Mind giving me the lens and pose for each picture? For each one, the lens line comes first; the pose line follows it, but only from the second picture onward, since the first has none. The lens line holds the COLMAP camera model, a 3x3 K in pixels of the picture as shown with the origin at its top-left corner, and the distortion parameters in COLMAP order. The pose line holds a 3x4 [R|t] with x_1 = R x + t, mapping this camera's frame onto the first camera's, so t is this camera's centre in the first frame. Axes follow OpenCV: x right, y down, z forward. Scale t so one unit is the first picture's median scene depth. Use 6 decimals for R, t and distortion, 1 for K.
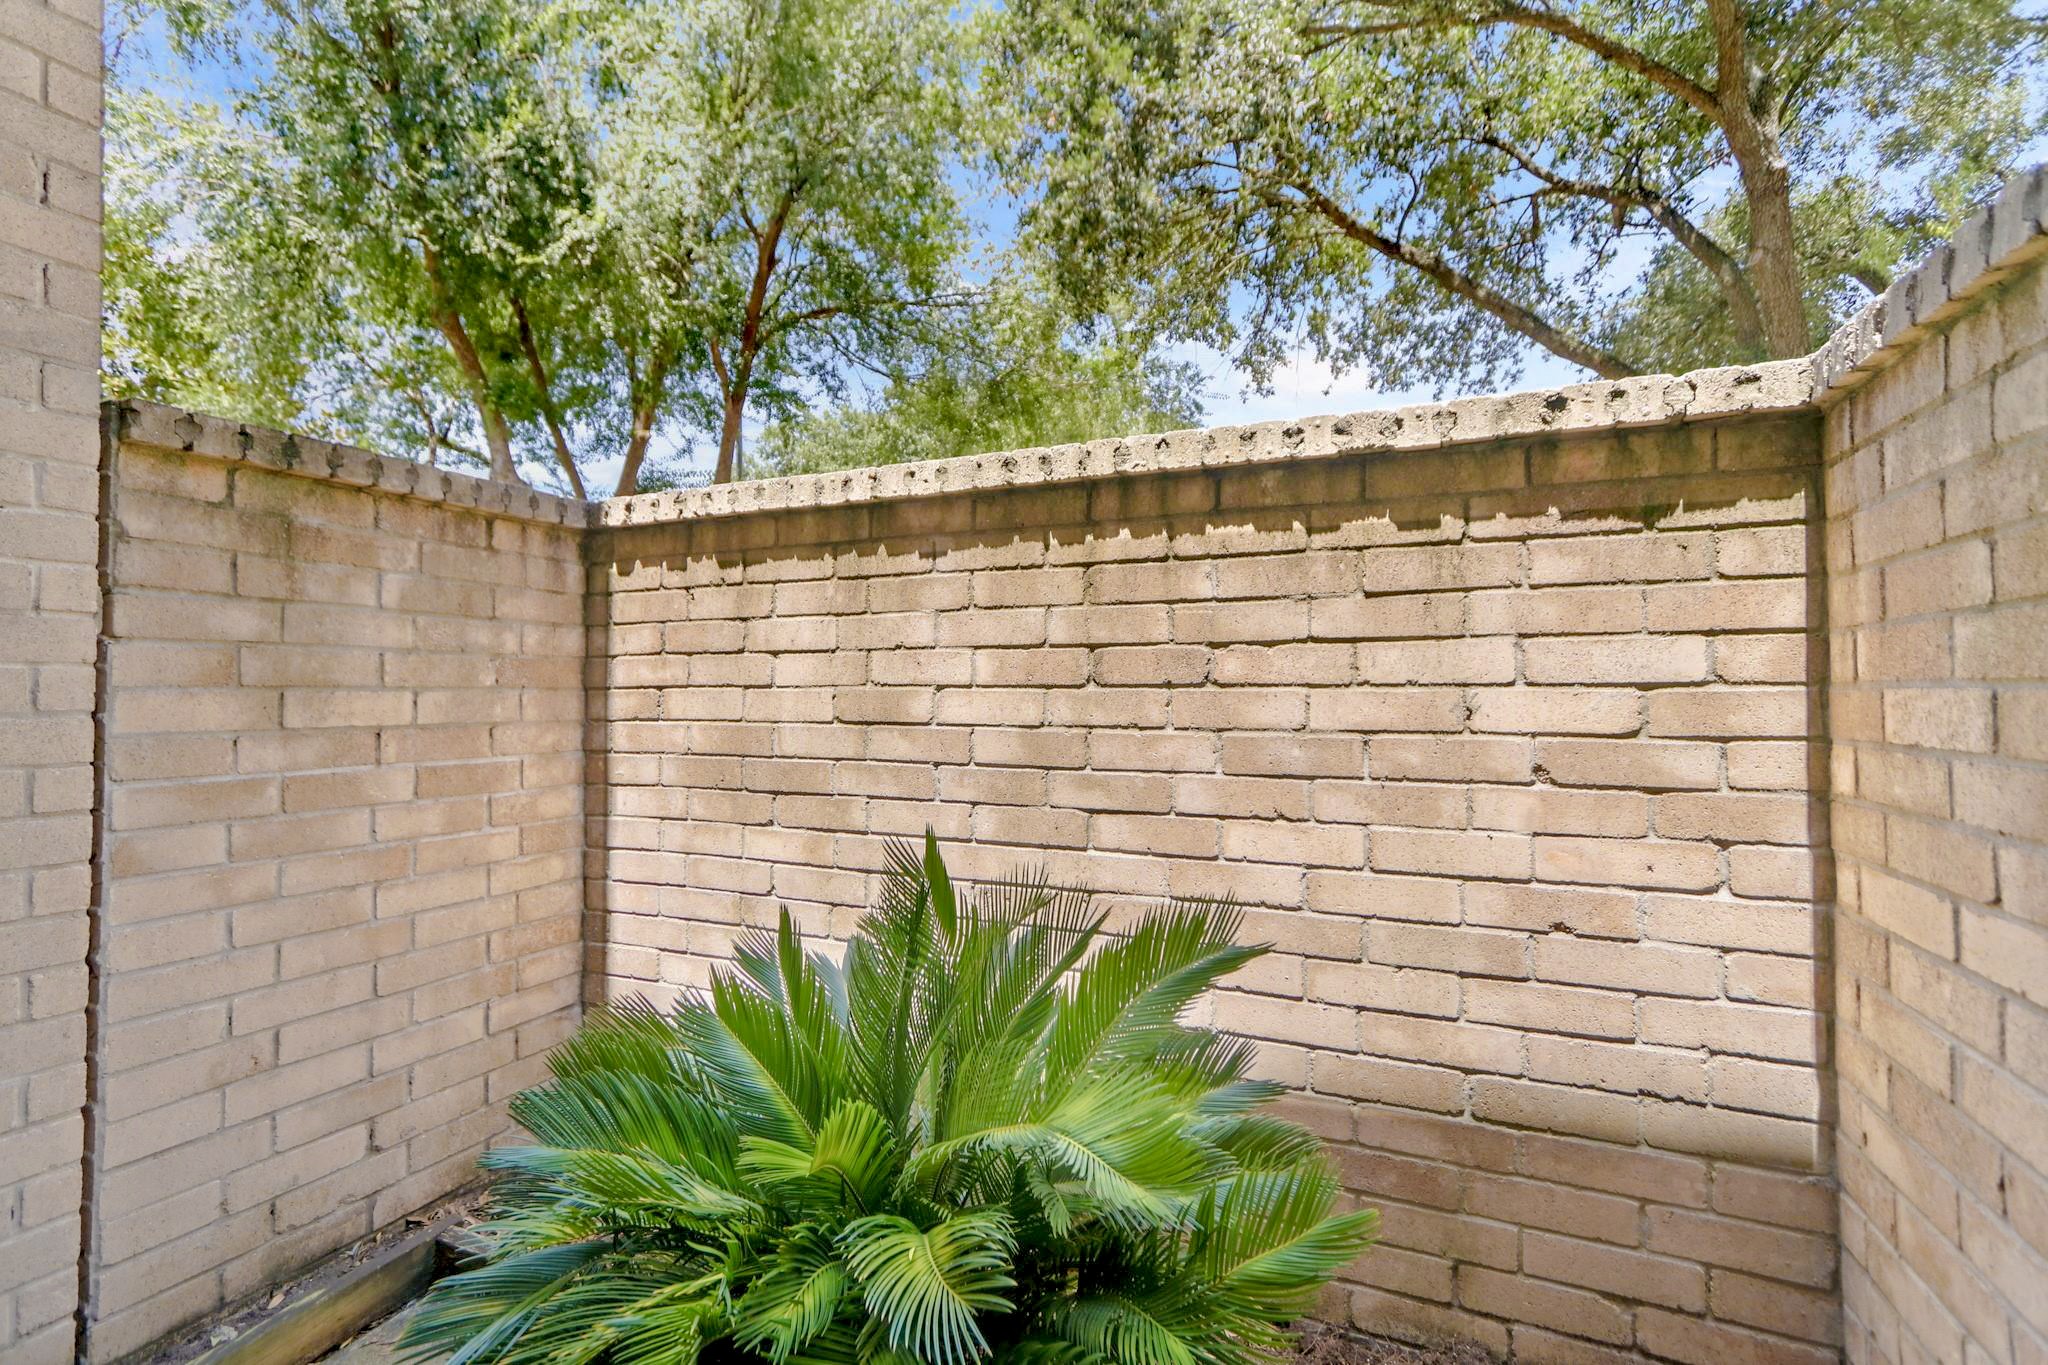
lens RADIAL K [[953.7, 0, 1017.1], [0, 953.7, 685.1], [0, 0, 1]] dist [0.013191, 0.000514]
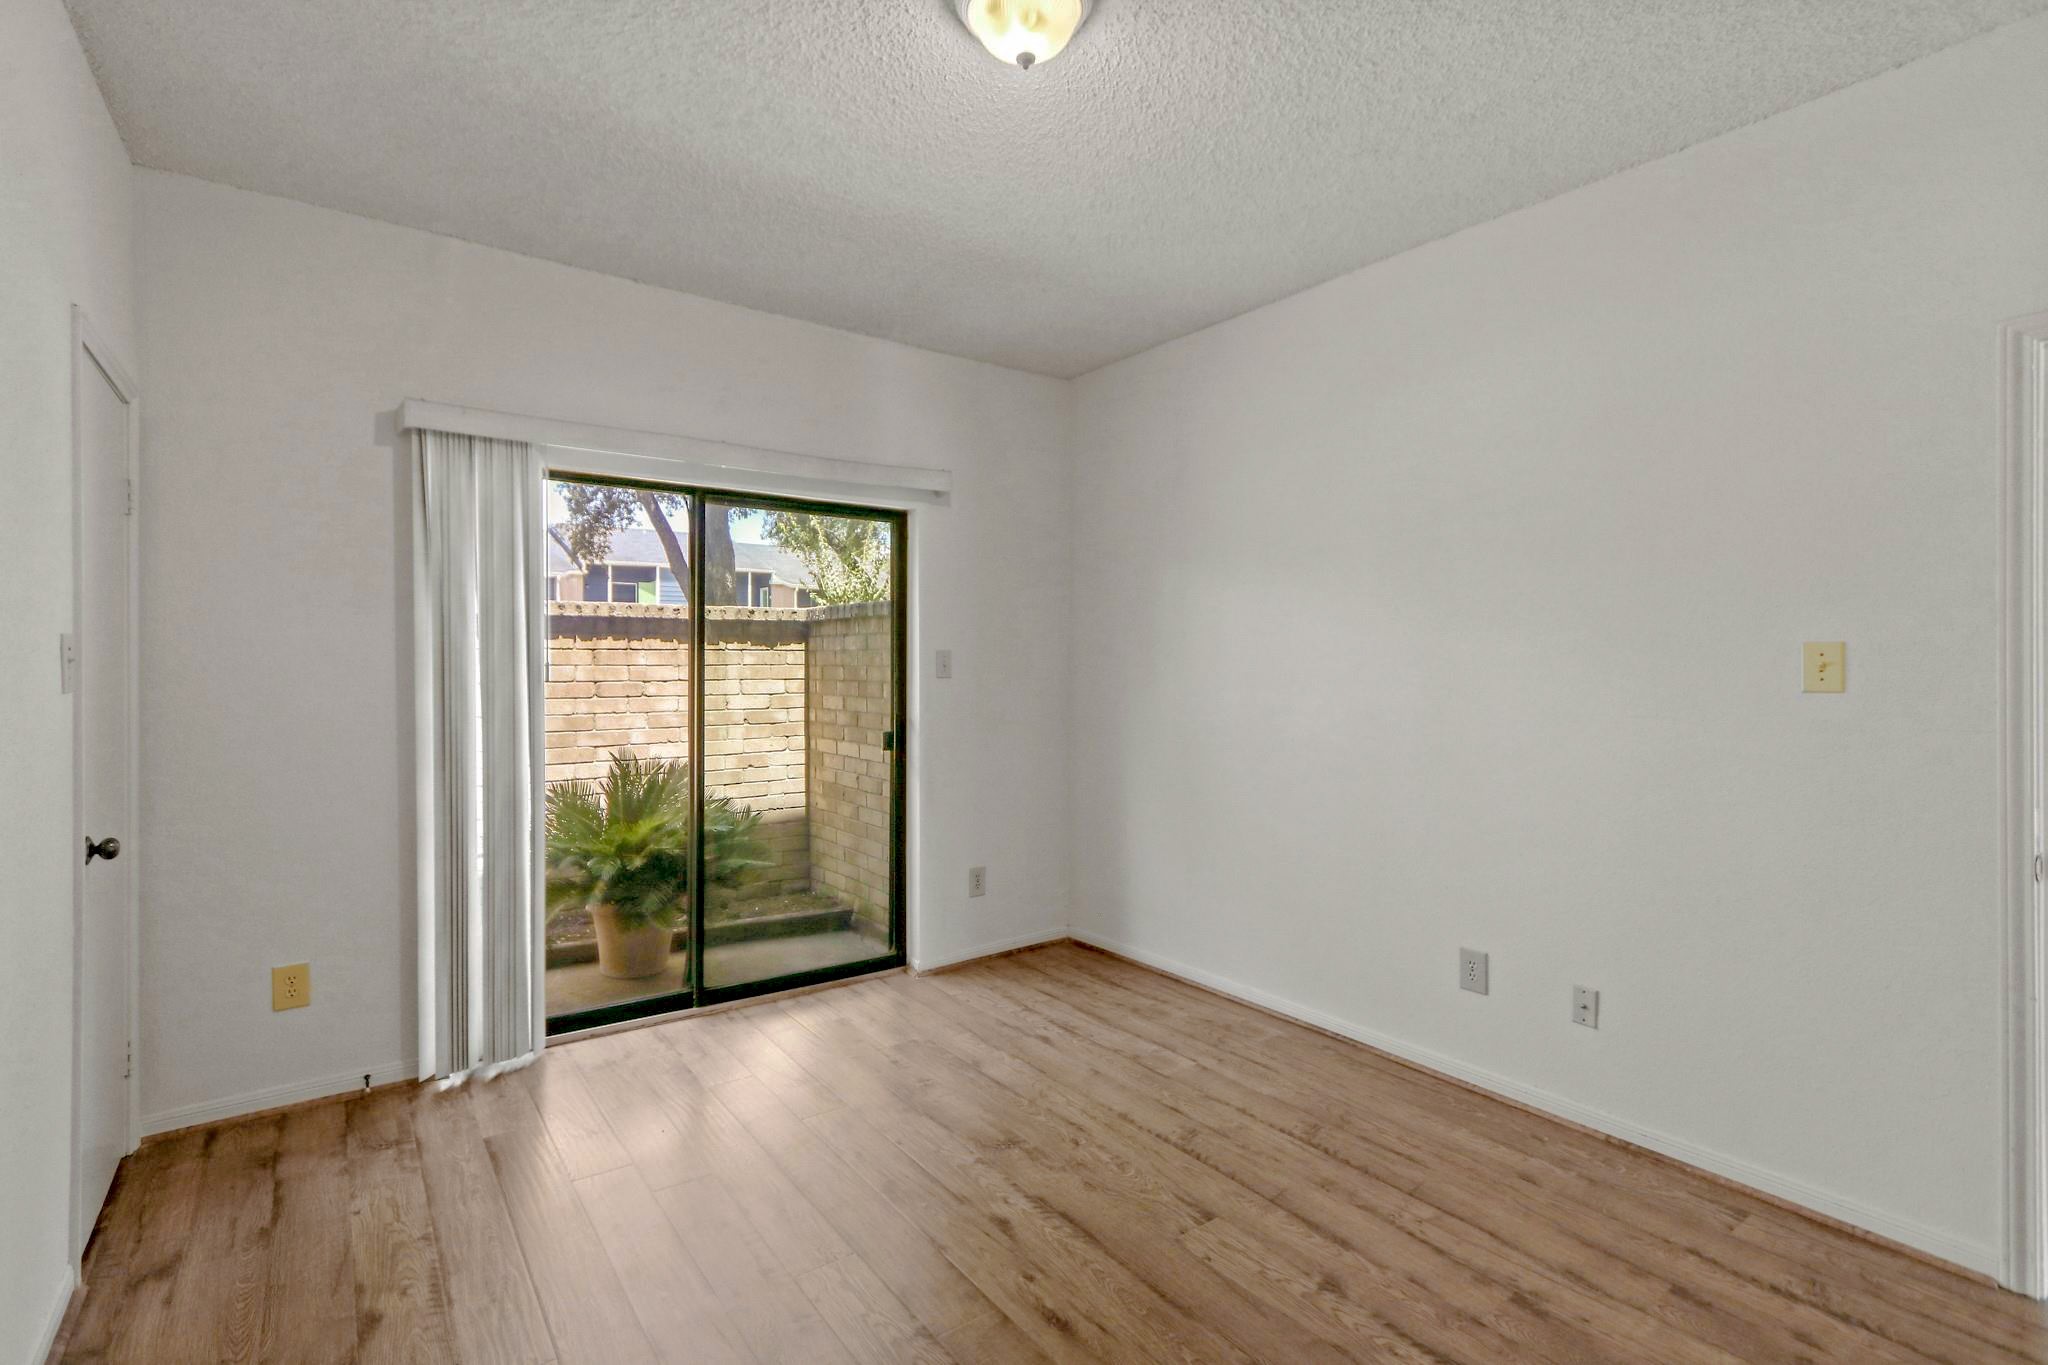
lens RADIAL K [[953.7, 0, 1021.5], [0, 953.7, 673.3], [0, 0, 1]] dist [0.013191, 0.000514]
pose [[0.489408, -0.012288, 0.871968, -1.951929], [-0.010196, 0.999752, 0.019812, -0.154765], [-0.871995, -0.018587, 0.489162, -1.519889]]
